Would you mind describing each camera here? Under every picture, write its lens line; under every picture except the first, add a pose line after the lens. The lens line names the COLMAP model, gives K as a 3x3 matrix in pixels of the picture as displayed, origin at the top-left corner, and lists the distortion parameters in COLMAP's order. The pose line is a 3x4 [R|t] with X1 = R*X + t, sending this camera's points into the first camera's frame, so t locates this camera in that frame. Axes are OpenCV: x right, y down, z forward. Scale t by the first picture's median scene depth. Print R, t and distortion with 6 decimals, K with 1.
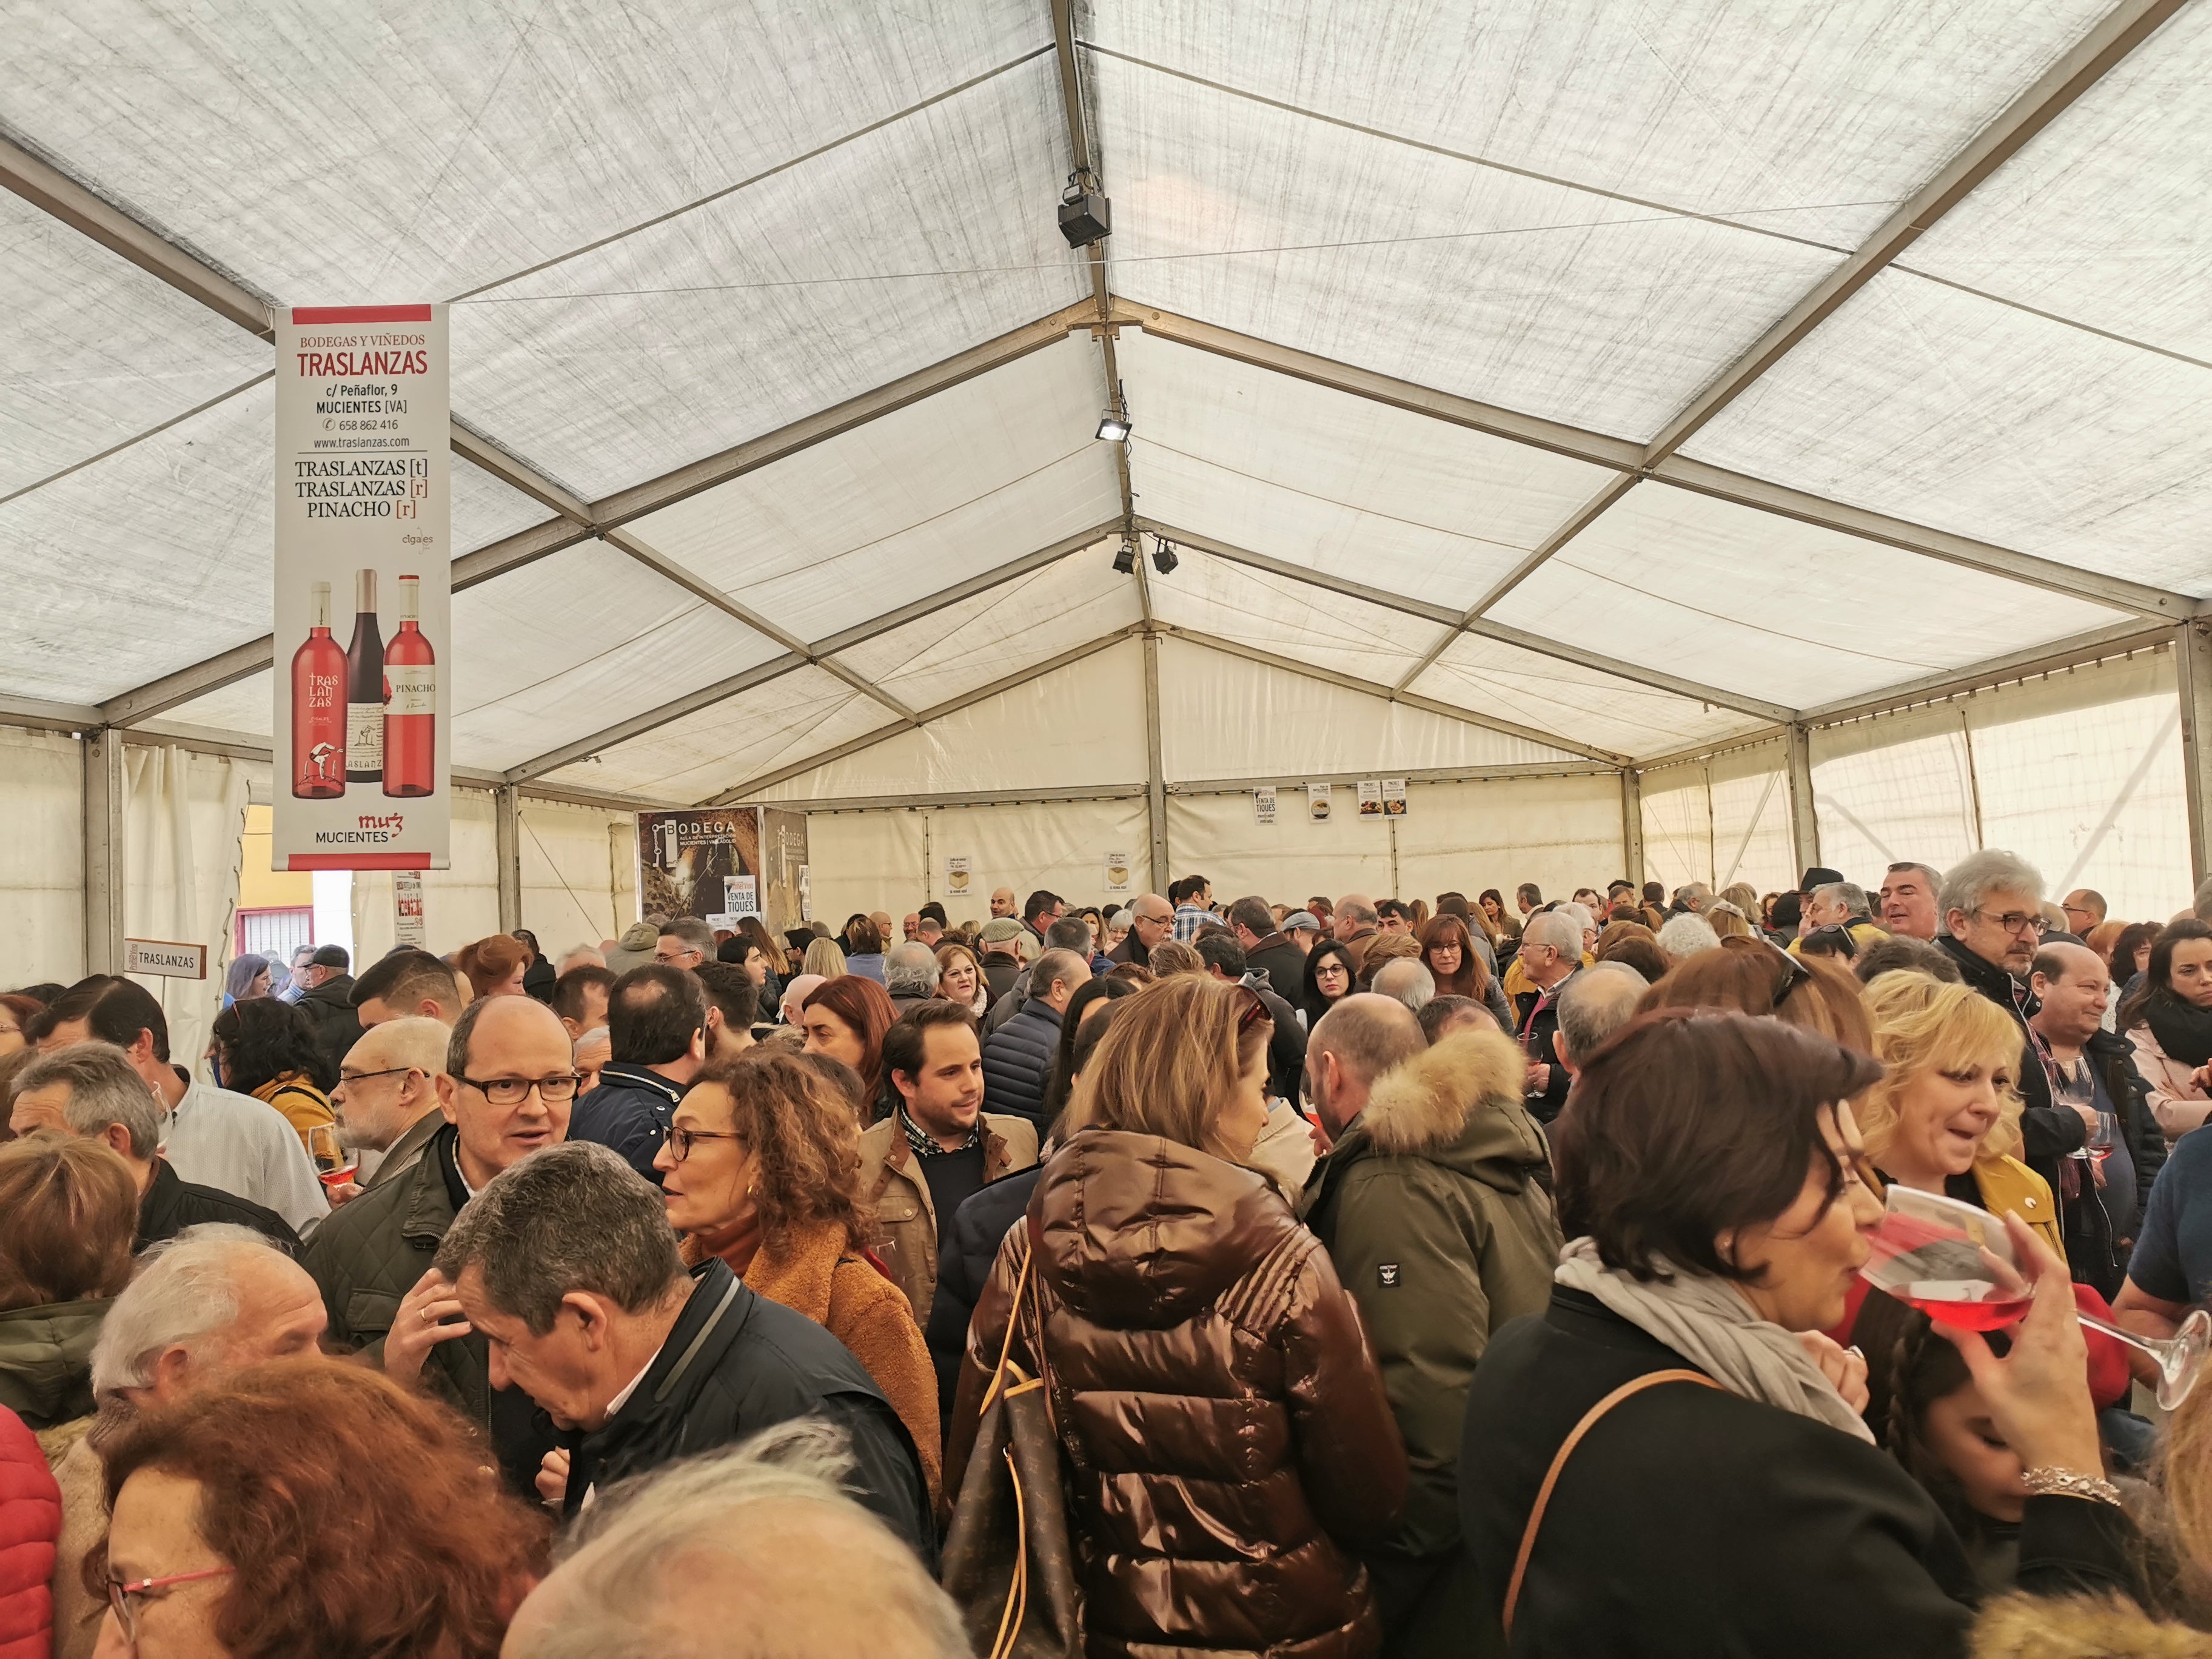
lens RADIAL K [[1708.8, 0, 1112.2], [0, 1708.8, 831.3], [0, 0, 1]] dist [0.069678, -0.100798]
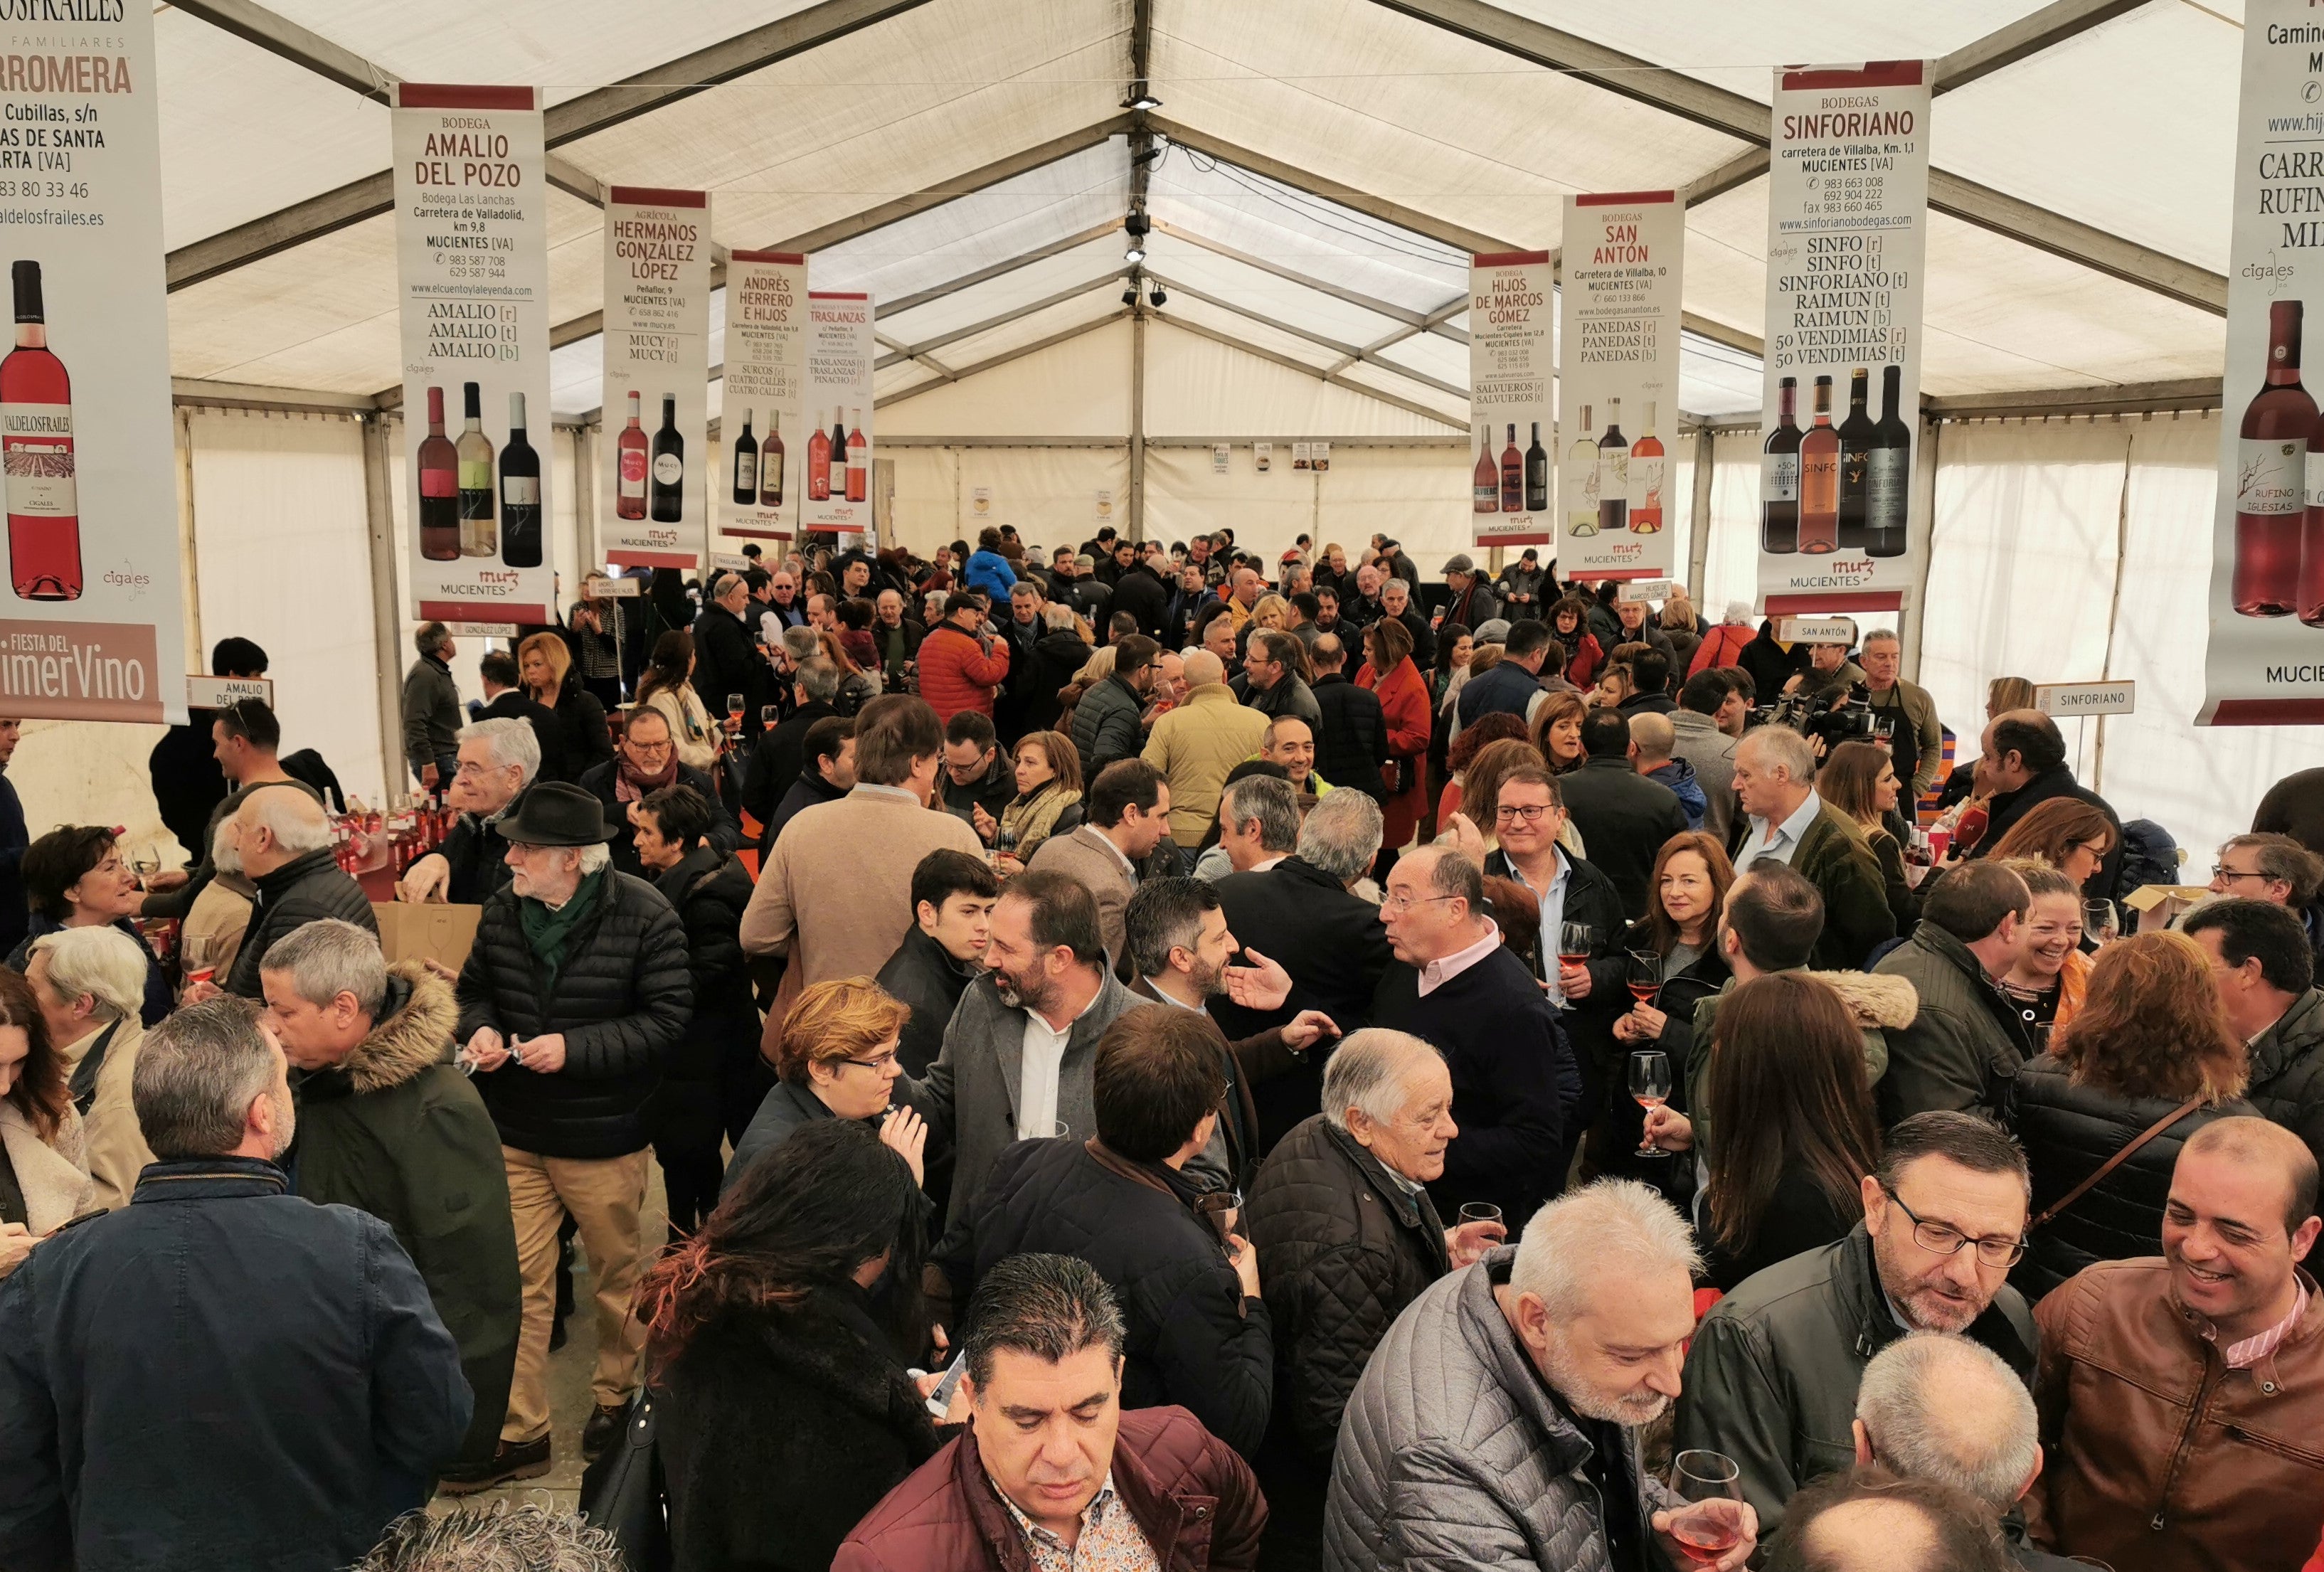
lens RADIAL K [[2003.8, 0, 1038.0], [0, 2003.8, 829.4], [0, 0, 1]] dist [0.051850, -0.080639]
pose [[0.998775, 0.049463, 0.001012, -0.051132], [-0.048598, 0.977052, 0.207384, -0.069529], [0.009269, -0.207179, 0.978259, -0.772981]]
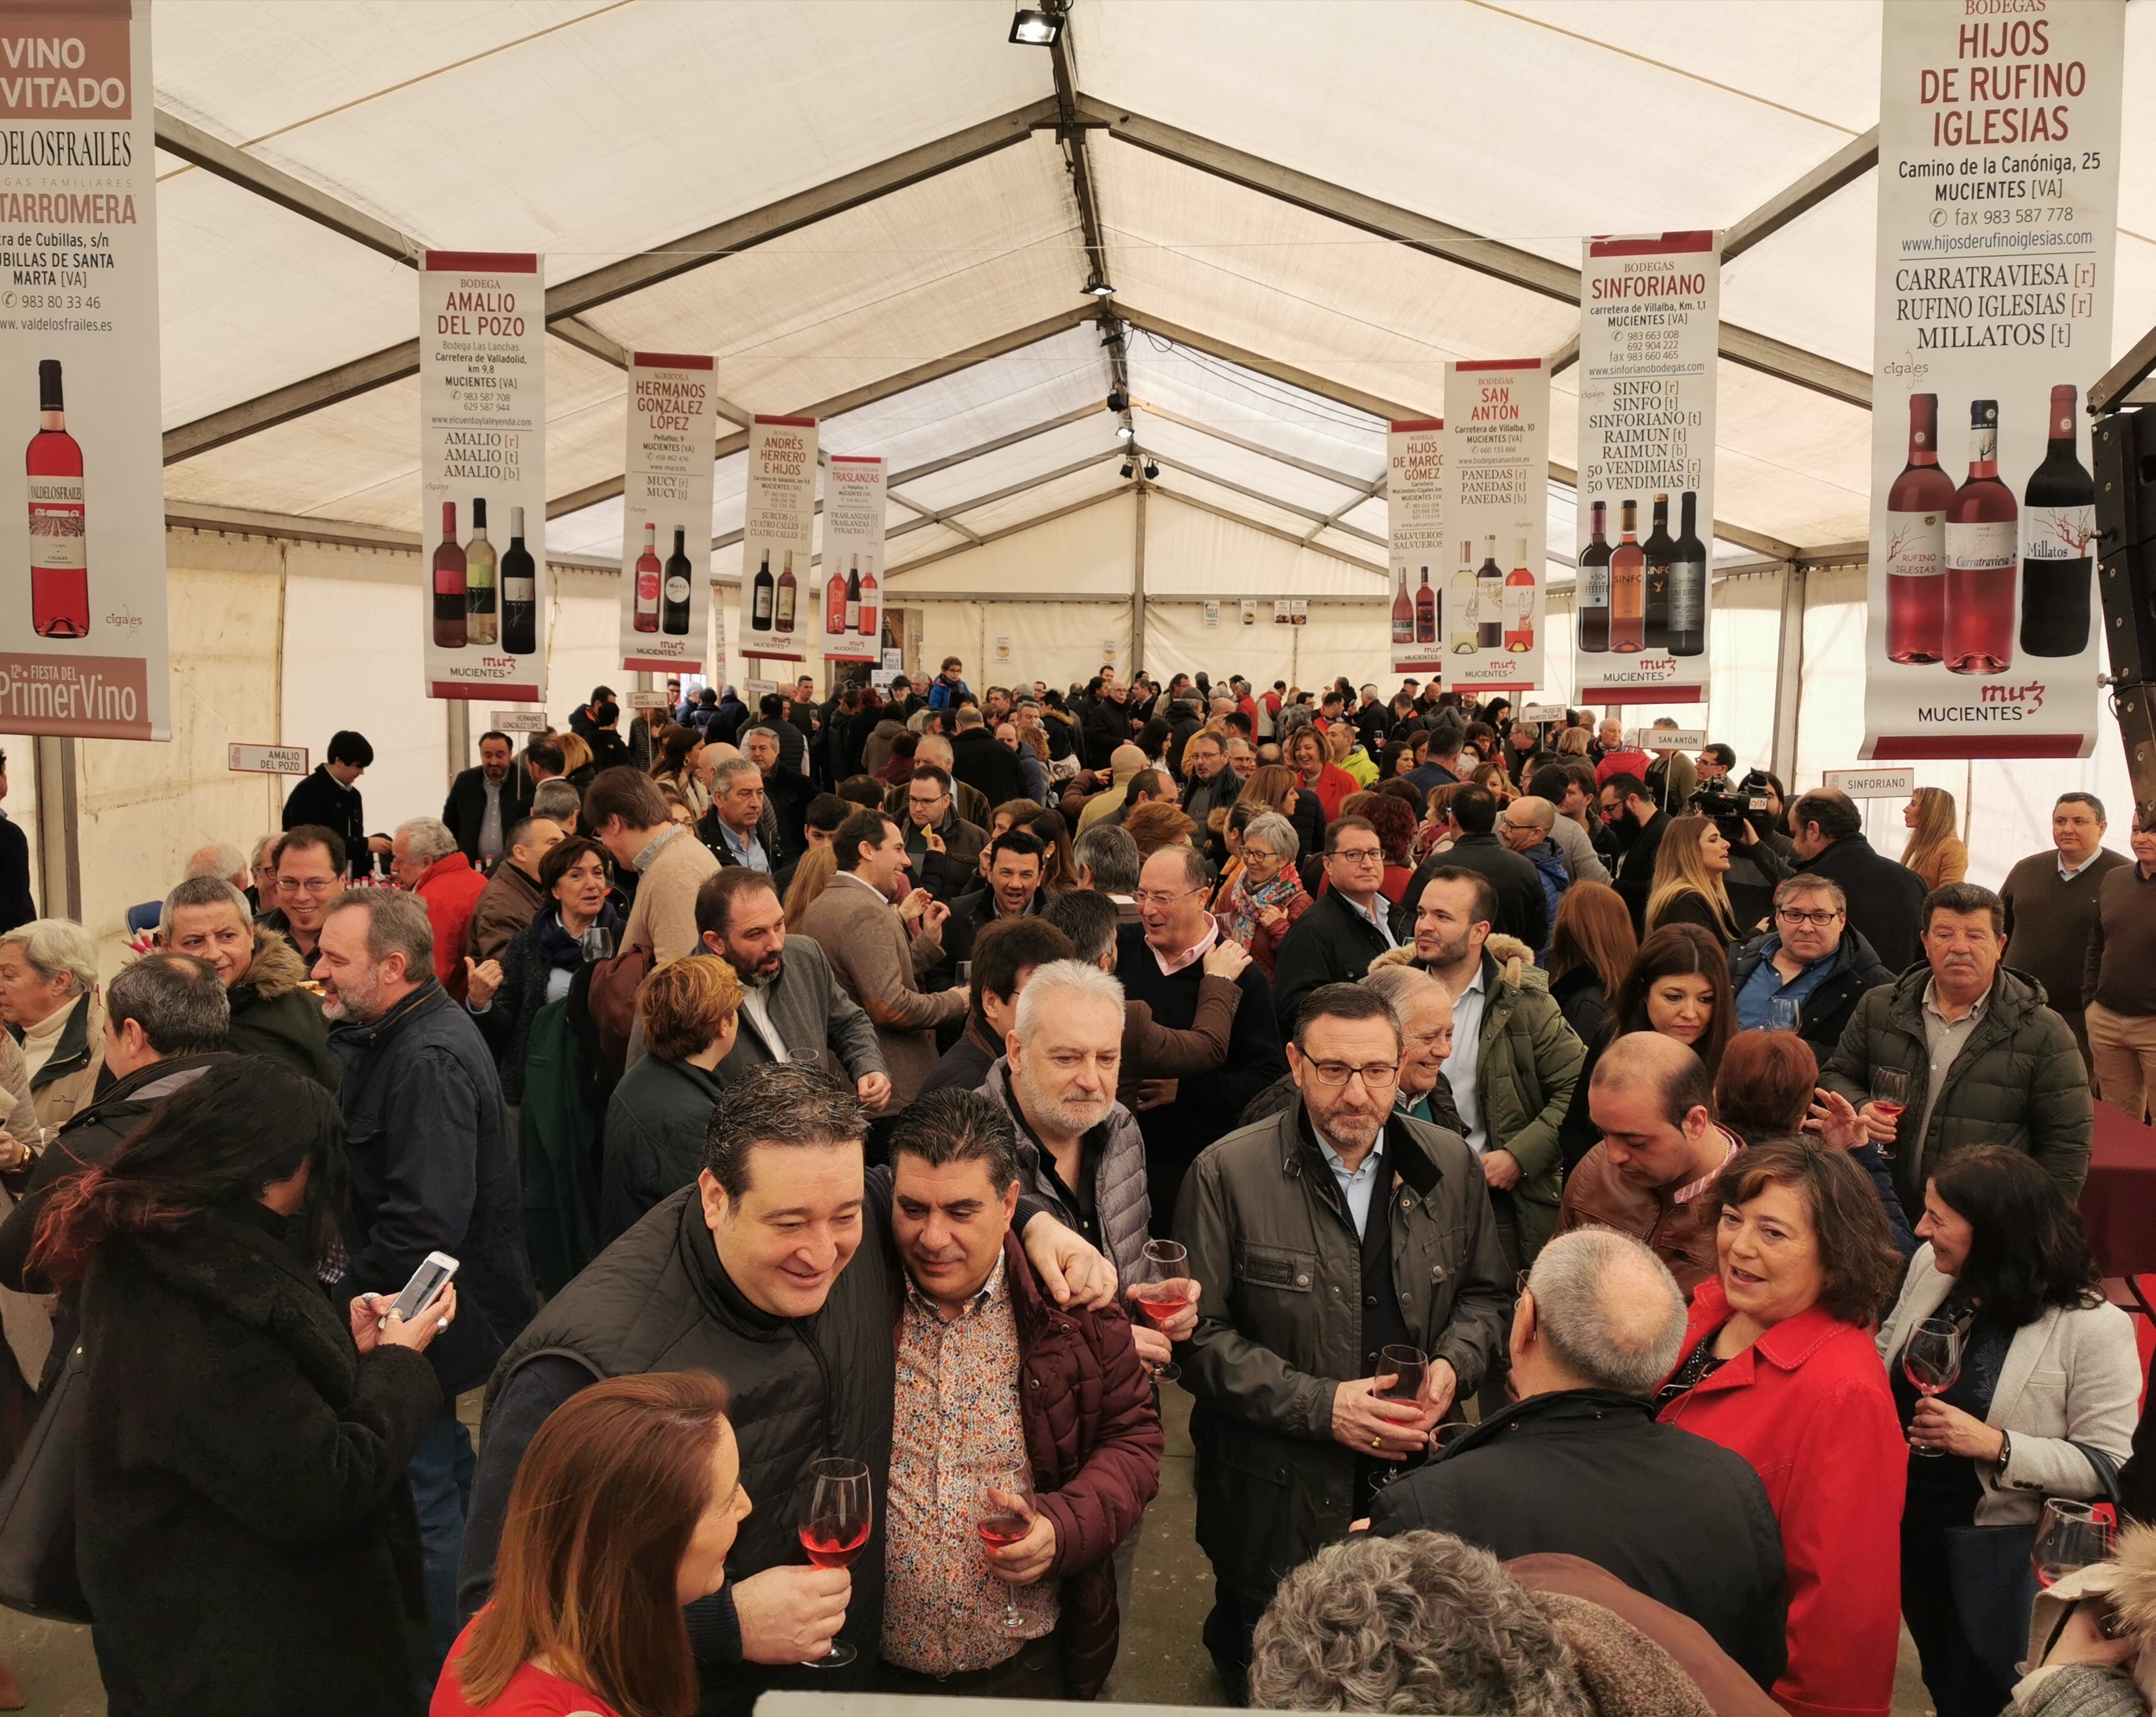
lens RADIAL K [[1769.7, 0, 1010.7], [0, 1769.7, 852.3], [0, 0, 1]] dist [0.050420, -0.072344]
pose [[0.997098, 0.064026, -0.041175, -0.011038], [-0.056956, 0.986351, 0.154490, -0.053954], [0.050504, -0.151696, 0.987136, -0.788253]]
